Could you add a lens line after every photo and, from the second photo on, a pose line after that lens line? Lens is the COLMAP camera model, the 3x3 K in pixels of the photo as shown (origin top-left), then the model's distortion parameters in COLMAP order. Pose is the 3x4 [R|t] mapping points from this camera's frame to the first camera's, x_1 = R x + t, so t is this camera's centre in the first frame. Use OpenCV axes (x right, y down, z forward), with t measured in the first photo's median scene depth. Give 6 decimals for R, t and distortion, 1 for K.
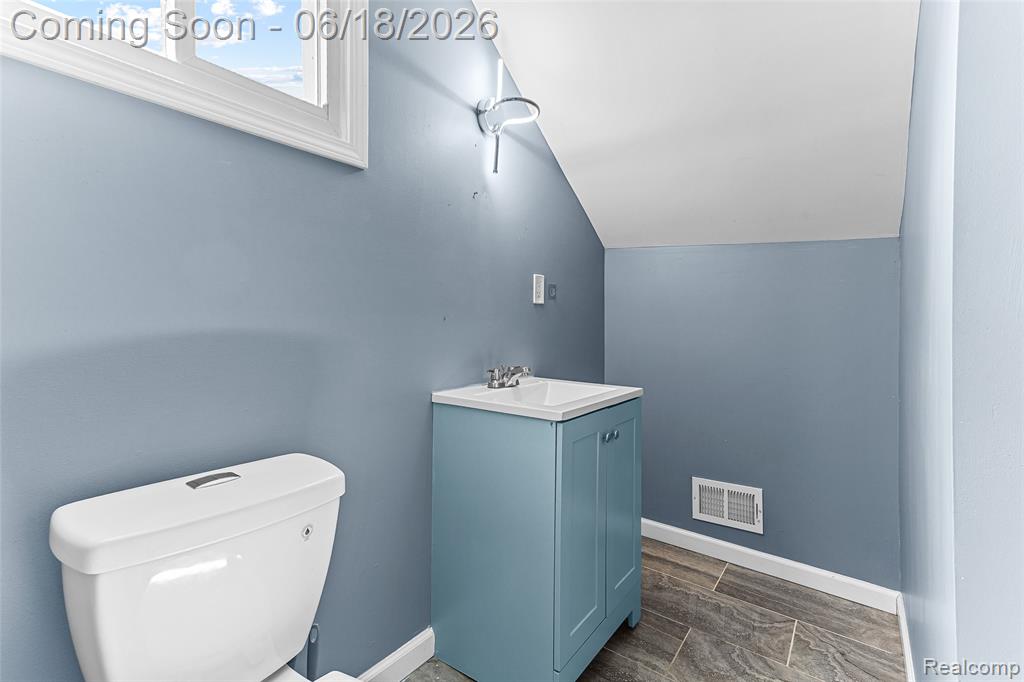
lens RADIAL K [[480.6, 0, 512.2], [0, 480.6, 306.3], [0, 0, 1]] dist [0.025147, 0.000154]
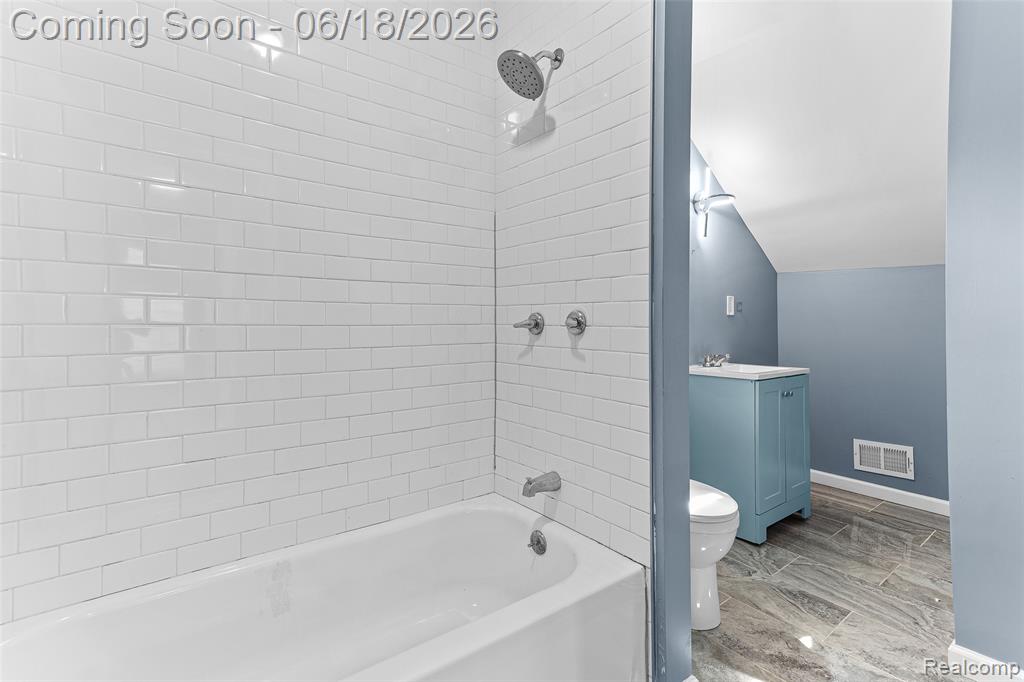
lens RADIAL K [[487.4, 0, 512.3], [0, 487.4, 328.5], [0, 0, 1]] dist [0.031197, 0.000294]
pose [[0.959471, -0.018990, -0.281168, -0.168949], [0.025377, 0.999496, 0.019089, -0.010393], [0.280664, -0.025451, 0.959469, -0.668848]]
